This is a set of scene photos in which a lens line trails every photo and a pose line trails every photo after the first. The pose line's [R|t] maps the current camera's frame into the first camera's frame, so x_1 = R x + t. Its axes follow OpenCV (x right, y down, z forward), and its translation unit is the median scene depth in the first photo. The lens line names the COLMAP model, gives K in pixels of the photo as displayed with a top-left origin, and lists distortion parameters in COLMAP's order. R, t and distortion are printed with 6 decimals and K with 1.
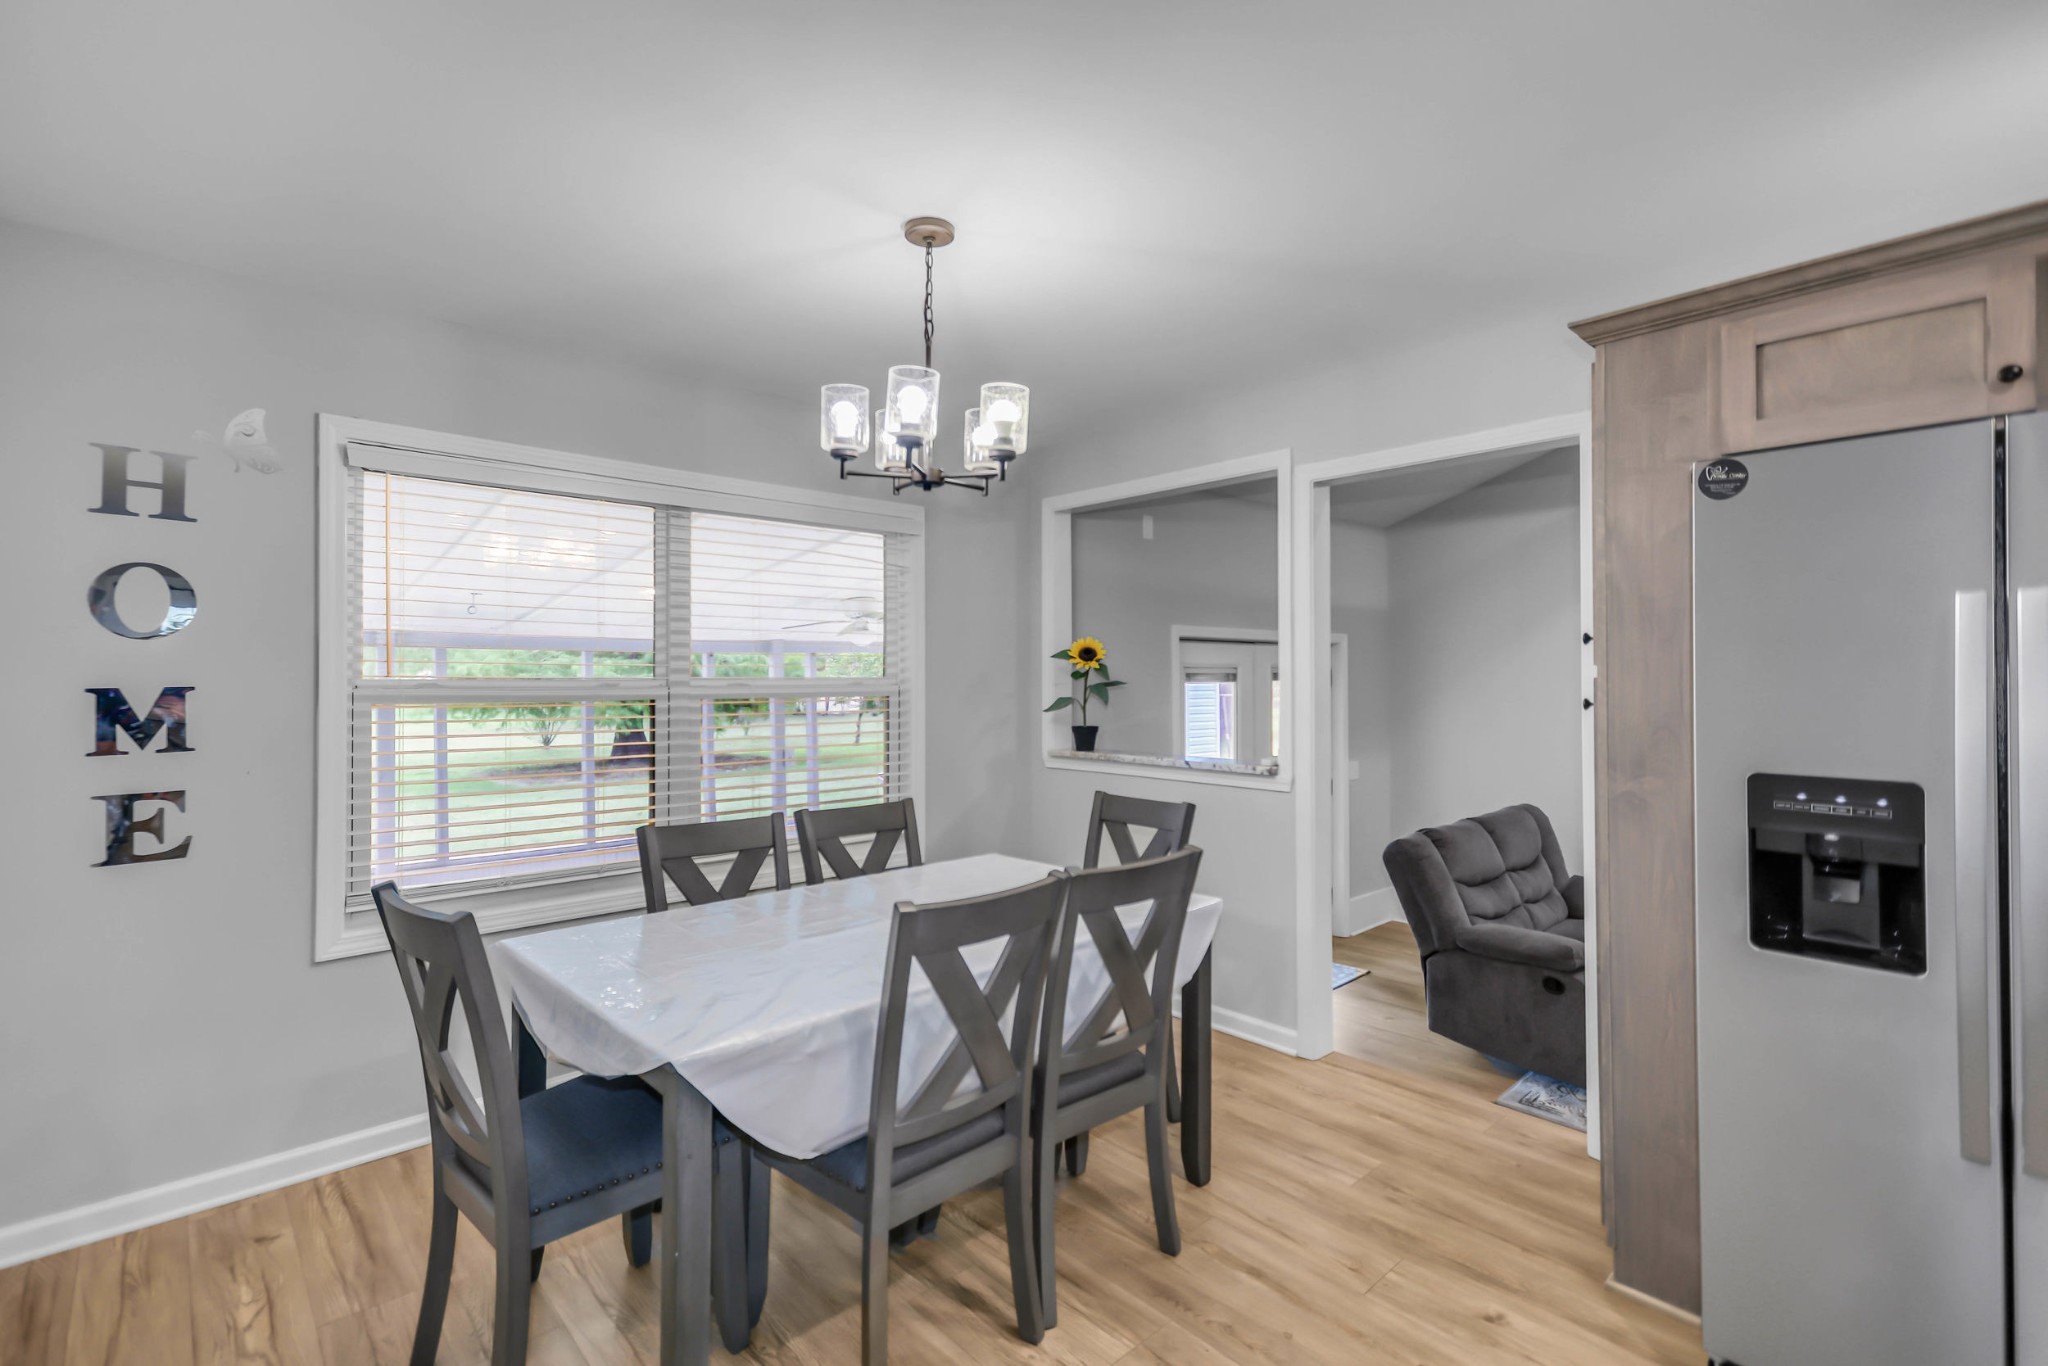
lens RADIAL K [[924.7, 0, 1007.3], [0, 924.7, 672.4], [0, 0, 1]] dist [0.009589, 0.000096]
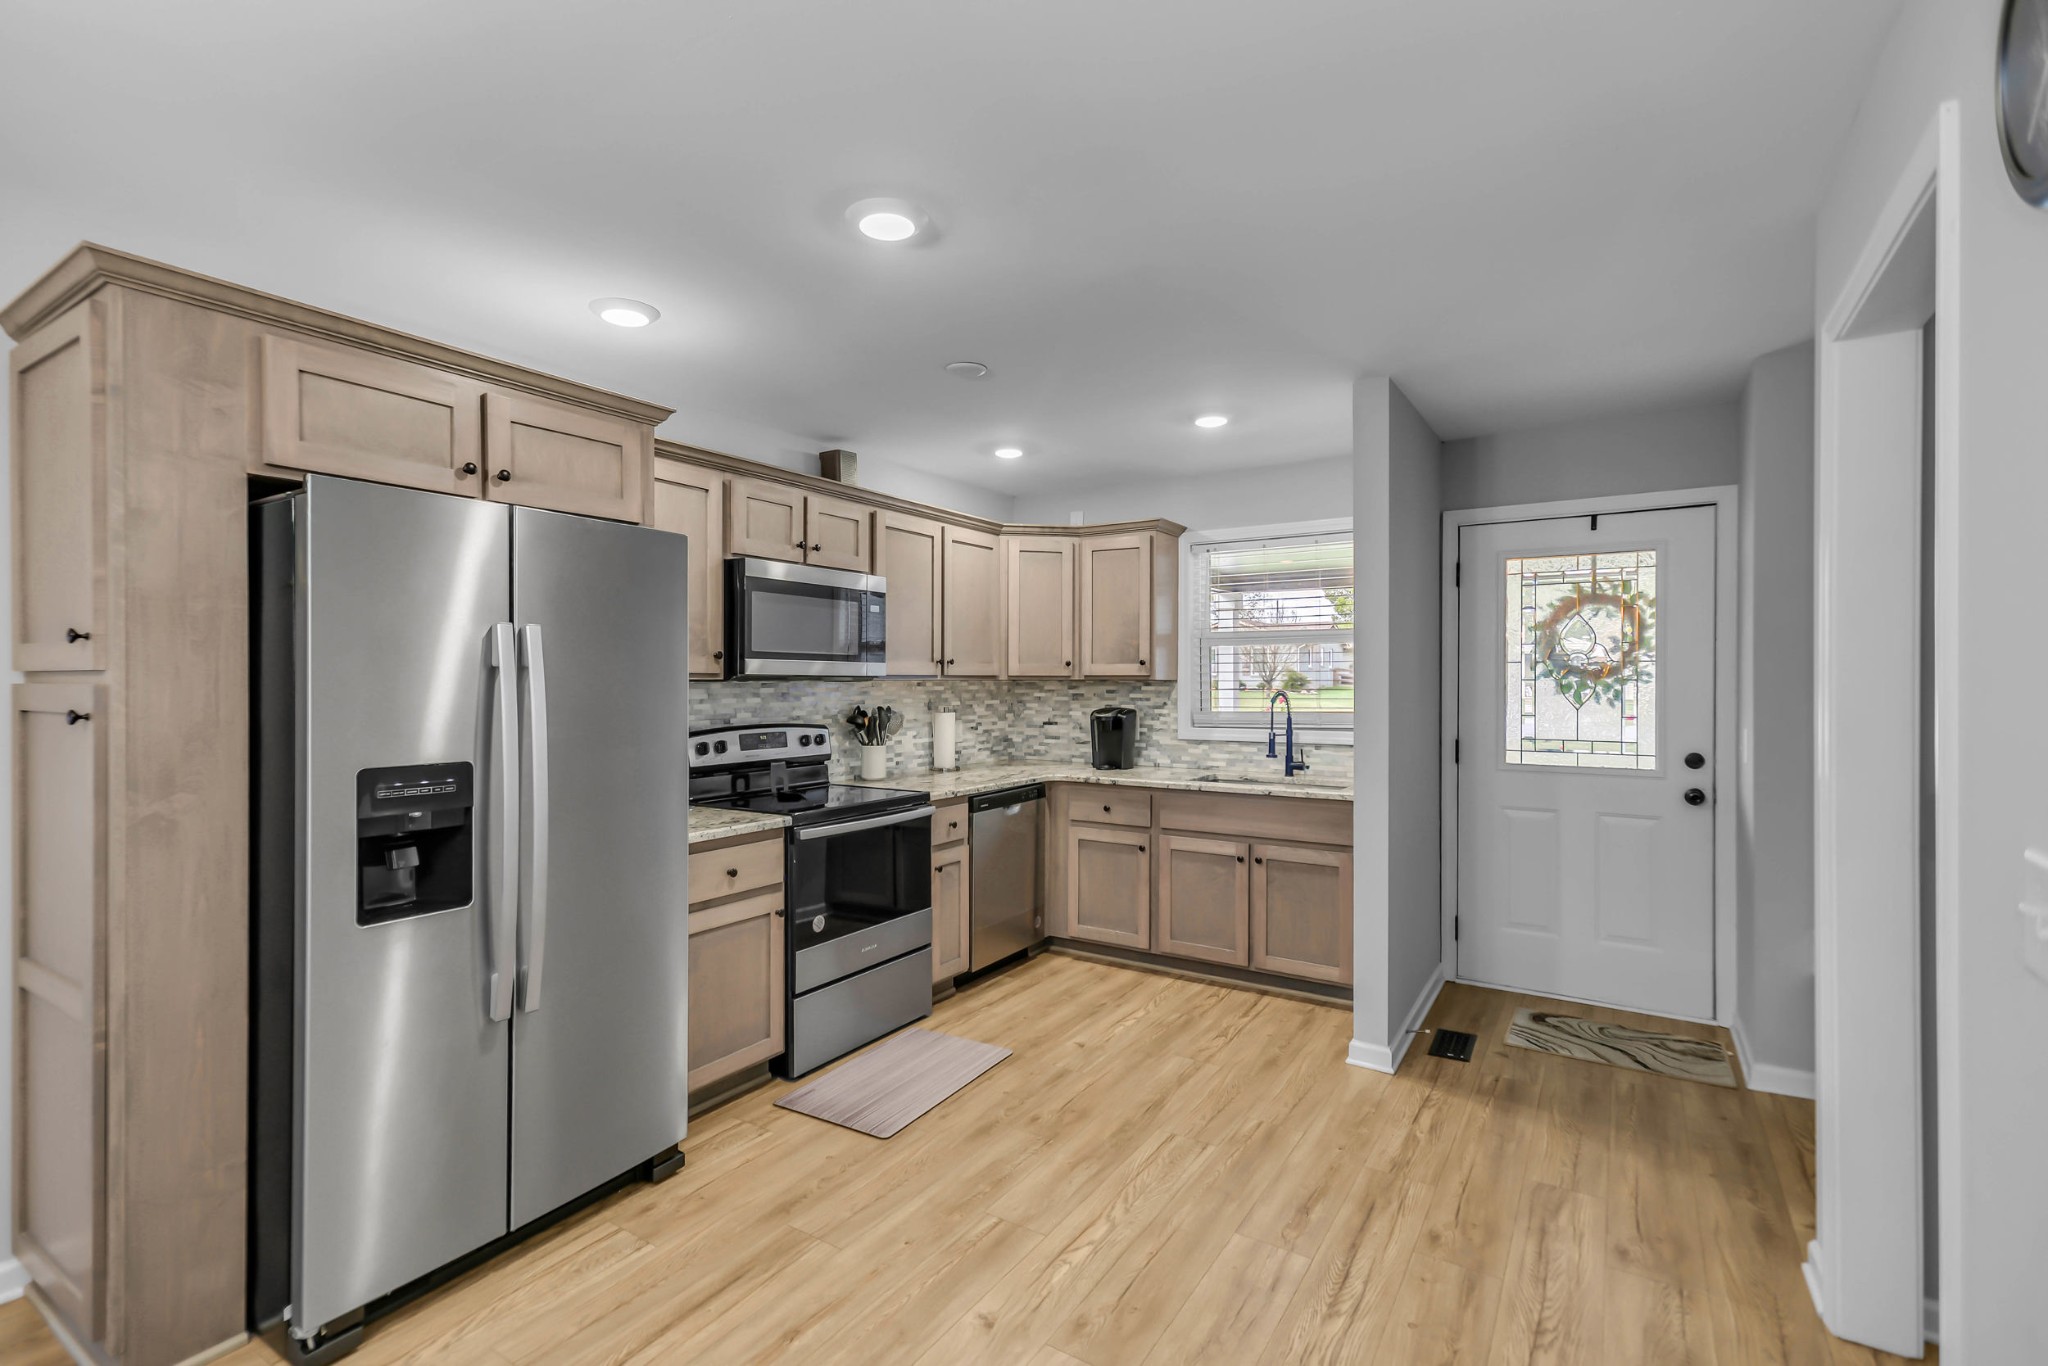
lens RADIAL K [[919.3, 0, 1024.0], [0, 919.3, 683.0], [0, 0, 1]] dist [0.010518, 0.000553]
pose [[-0.263430, -0.000826, 0.964678, -0.326396], [-0.004081, 0.999992, -0.000258, 0.001366], [-0.964670, -0.004005, -0.263431, 0.367223]]
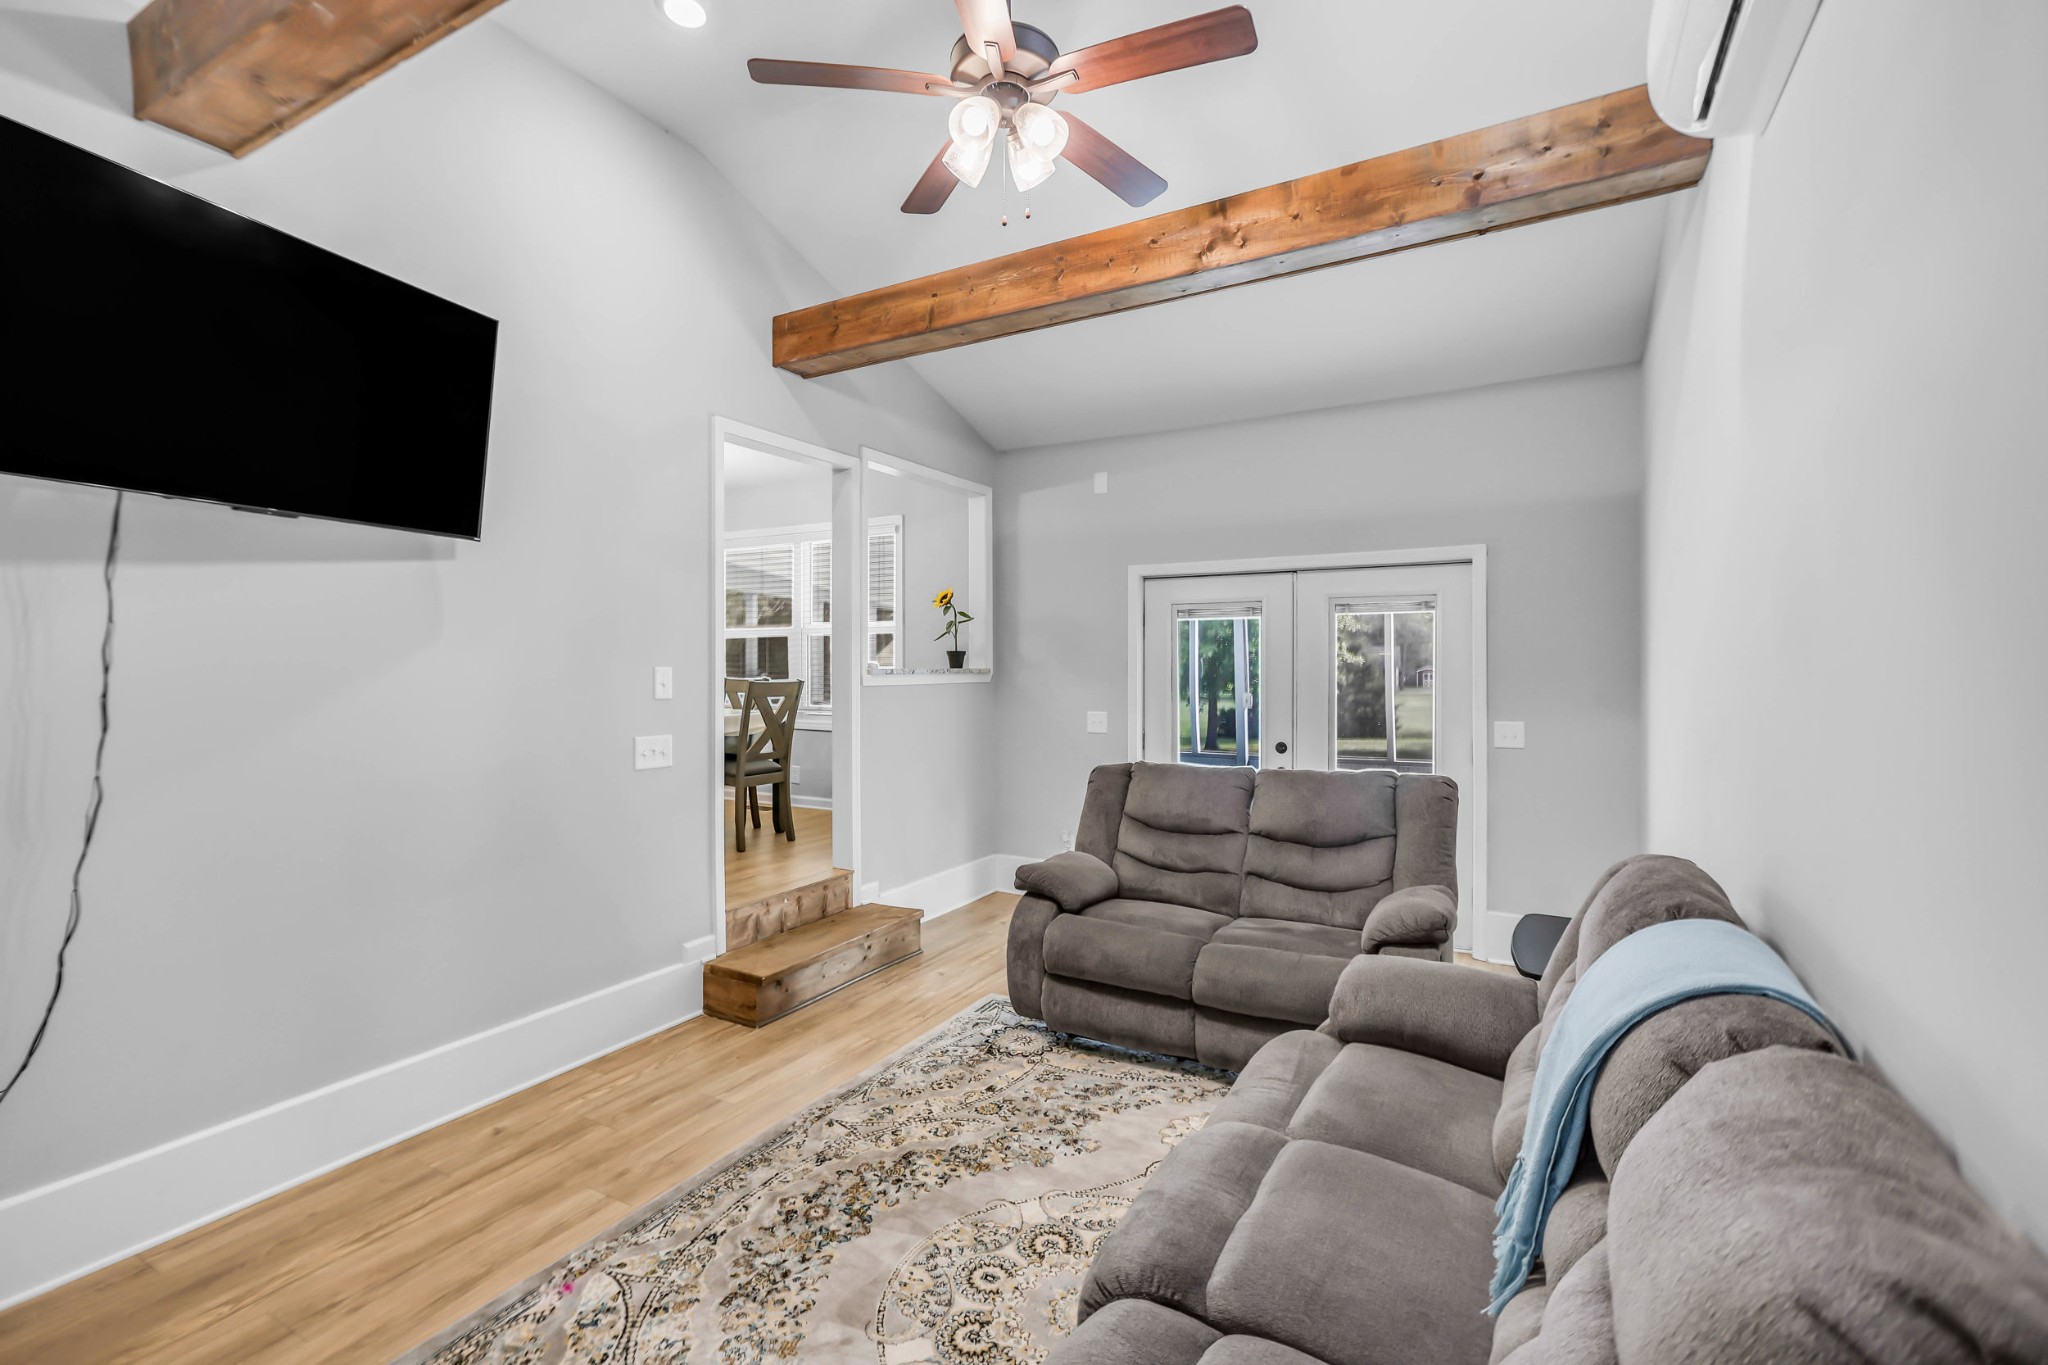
lens RADIAL K [[924.8, 0, 1011.5], [0, 924.8, 662.8], [0, 0, 1]] dist [0.003169, 0.001077]
pose [[0.311129, -0.000212, -0.950368, 2.425476], [0.006234, 0.999979, 0.001817, 0.125379], [0.950347, -0.006490, 0.311124, 1.101075]]
